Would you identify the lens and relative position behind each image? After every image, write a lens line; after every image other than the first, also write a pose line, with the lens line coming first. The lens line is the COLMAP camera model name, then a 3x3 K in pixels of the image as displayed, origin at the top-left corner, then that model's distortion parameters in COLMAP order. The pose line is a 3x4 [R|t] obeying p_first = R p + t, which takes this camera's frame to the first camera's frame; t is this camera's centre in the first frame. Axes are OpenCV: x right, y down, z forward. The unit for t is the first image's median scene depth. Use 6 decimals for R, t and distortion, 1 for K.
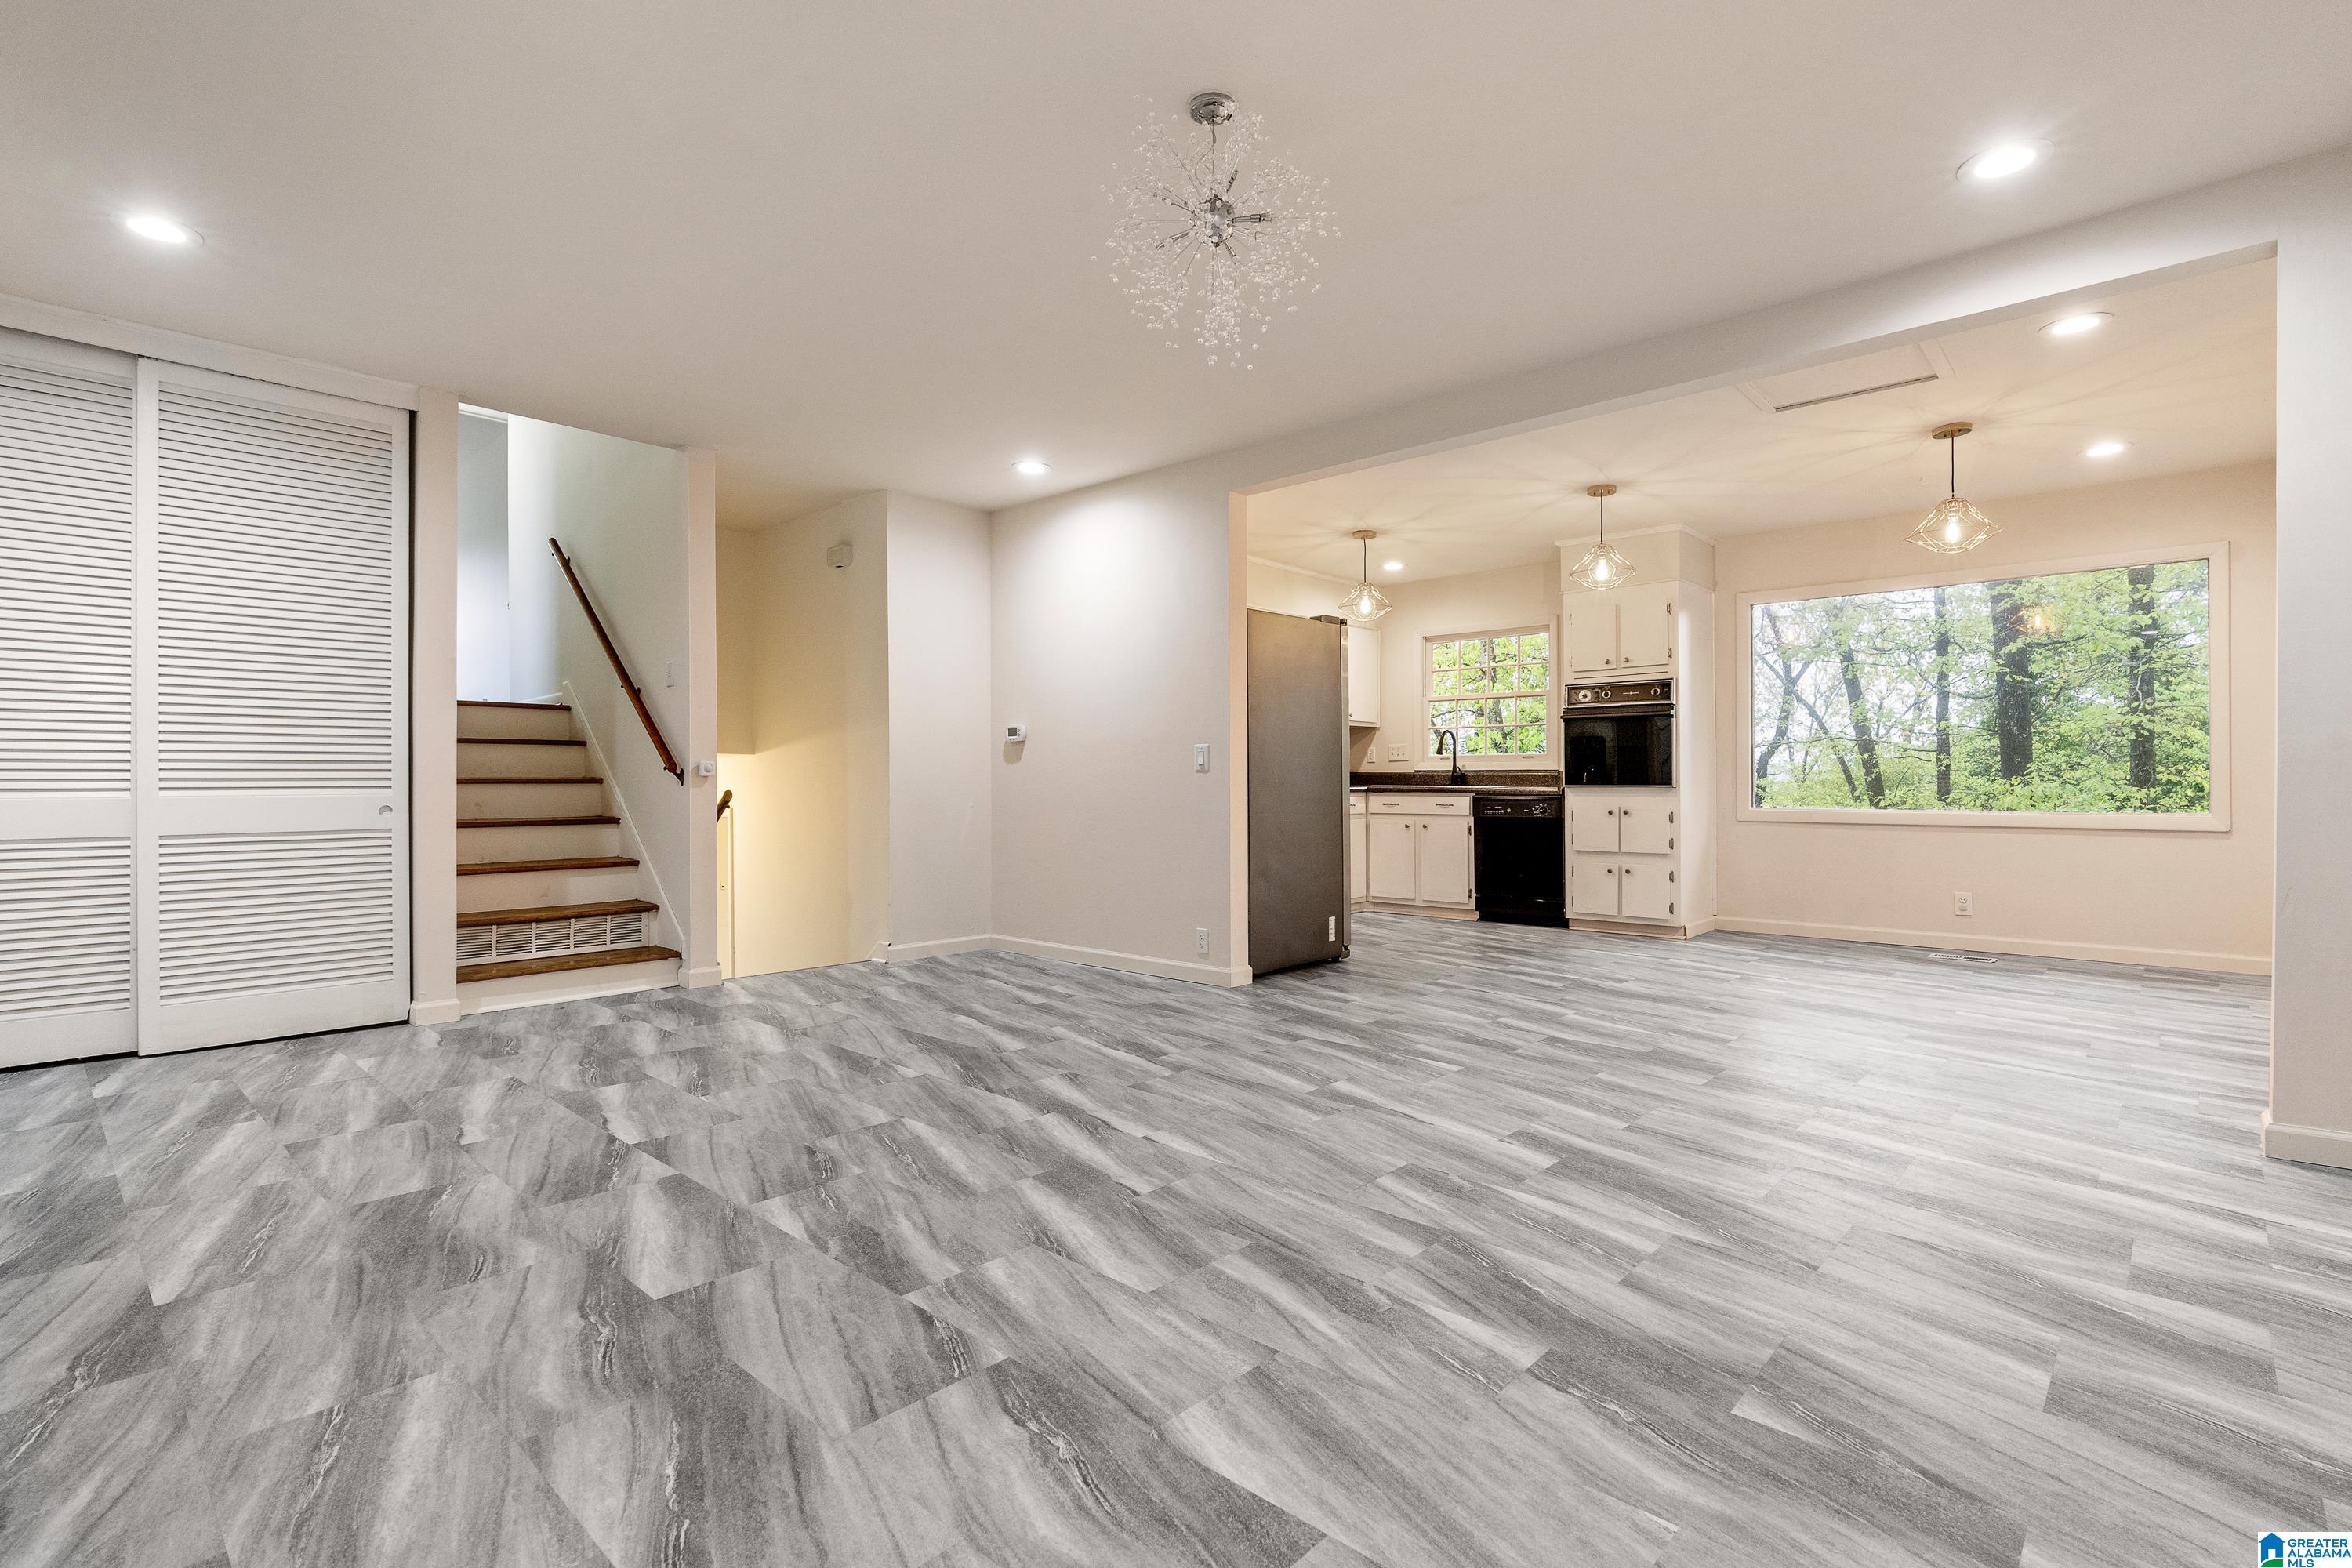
lens RADIAL K [[1102.0, 0, 1169.3], [0, 1102.0, 782.5], [0, 0, 1]] dist [-0.006020, 0.000603]
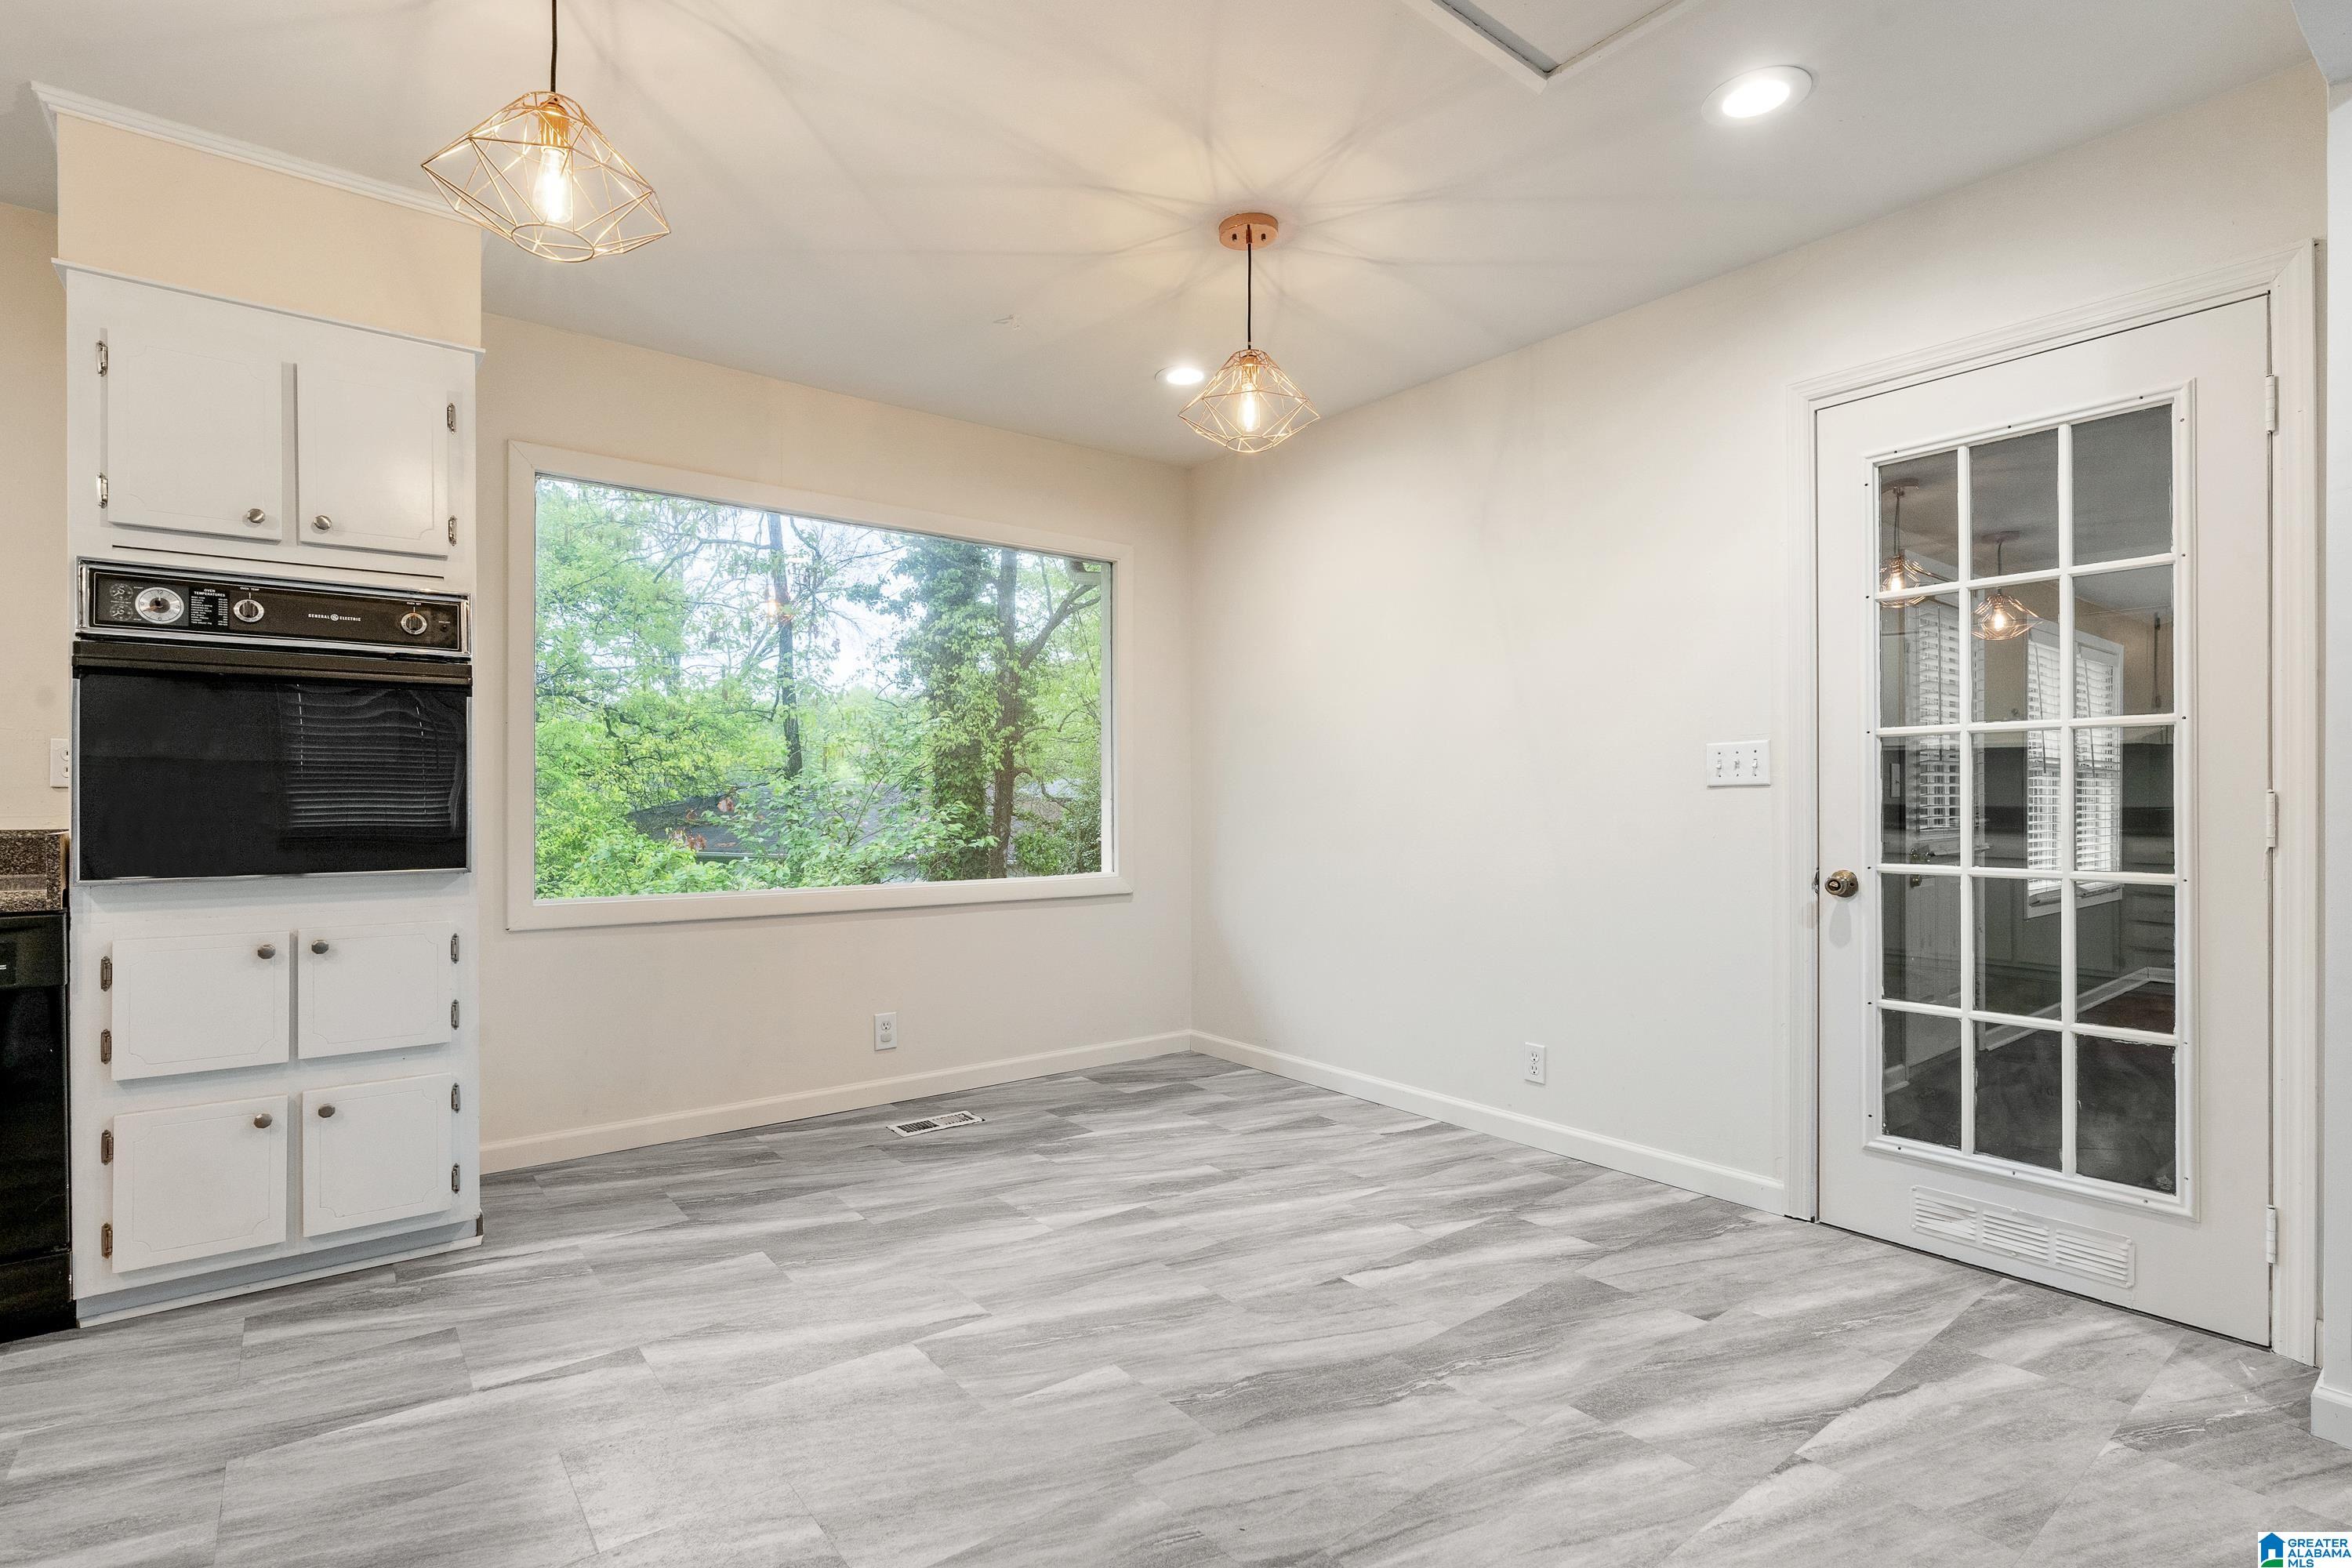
lens RADIAL K [[1115.0, 0, 1168.4], [0, 1115.0, 795.7], [0, 0, 1]] dist [-0.008512, 0.000133]
pose [[0.160752, 0.003492, 0.986989, 0.239851], [-0.001151, 0.999994, -0.003350, -0.050469], [-0.986994, -0.000598, 0.160755, 1.574157]]
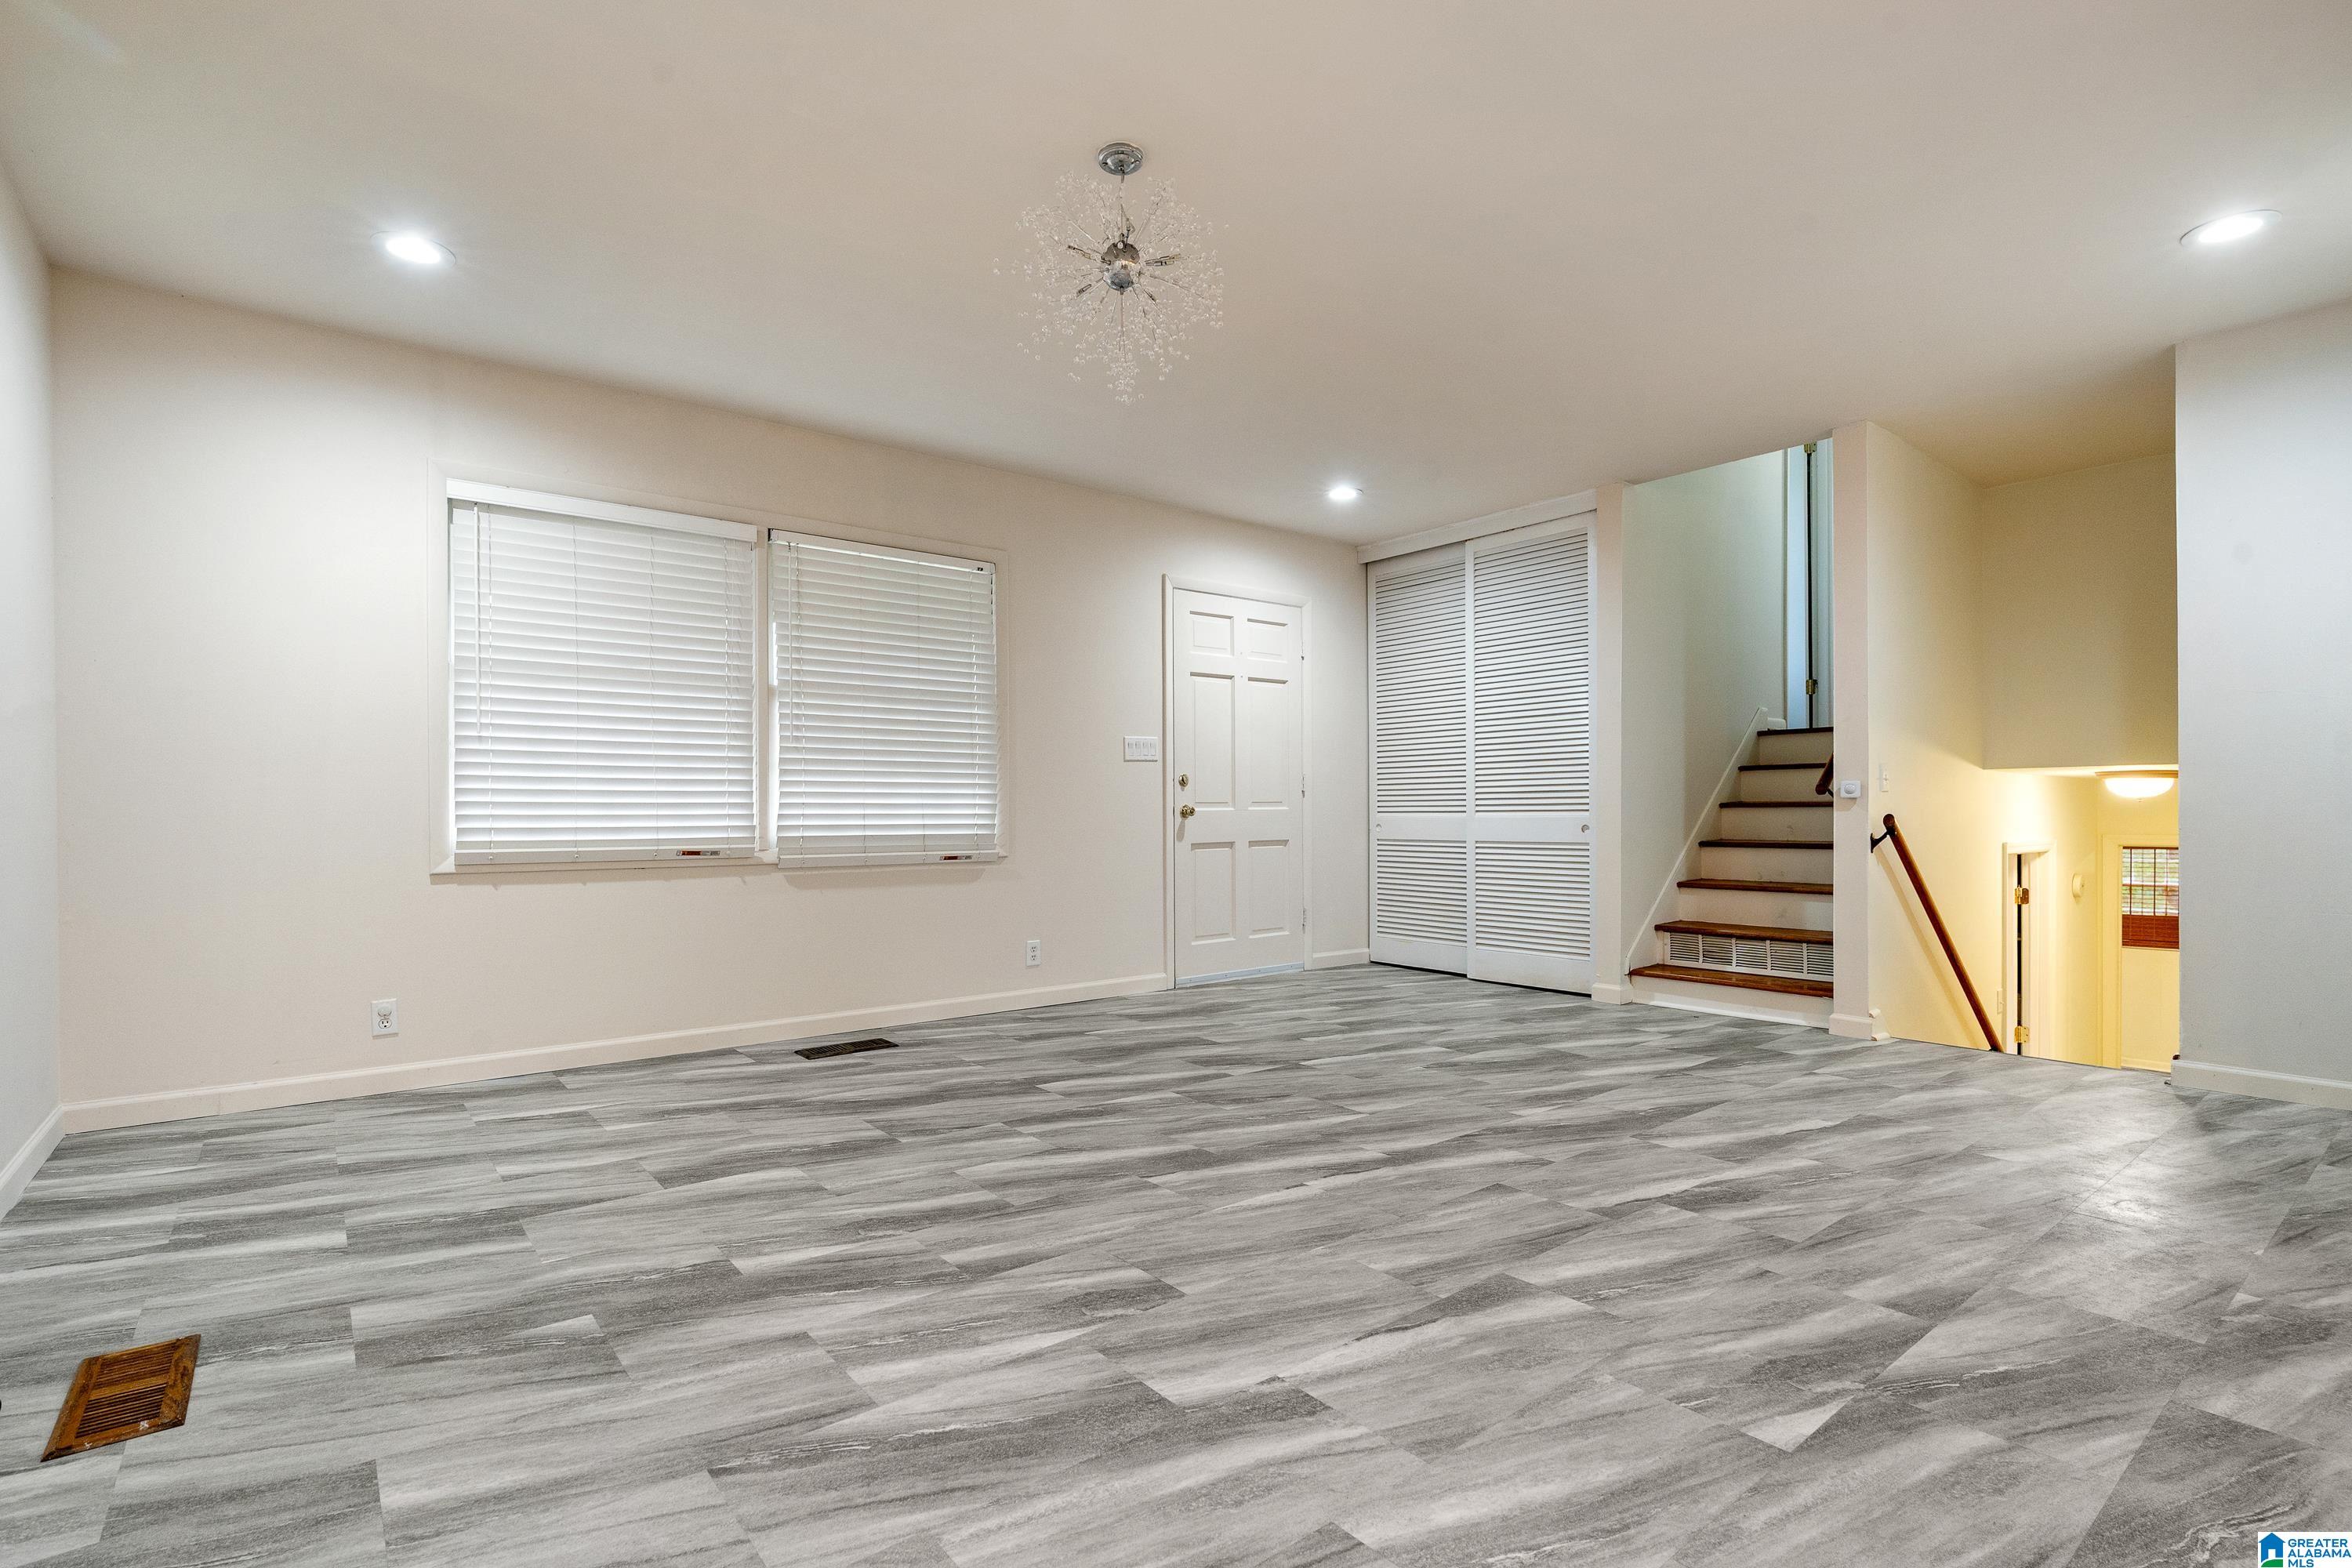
lens RADIAL K [[1098.0, 0, 1168.7], [0, 1098.0, 822.8], [0, 0, 1]] dist [-0.007083, 0.000122]
pose [[-0.147325, 0.011443, -0.989022, 0.931492], [0.004902, 0.999929, 0.010839, 0.002635], [0.989076, -0.003251, -0.147371, 1.042803]]
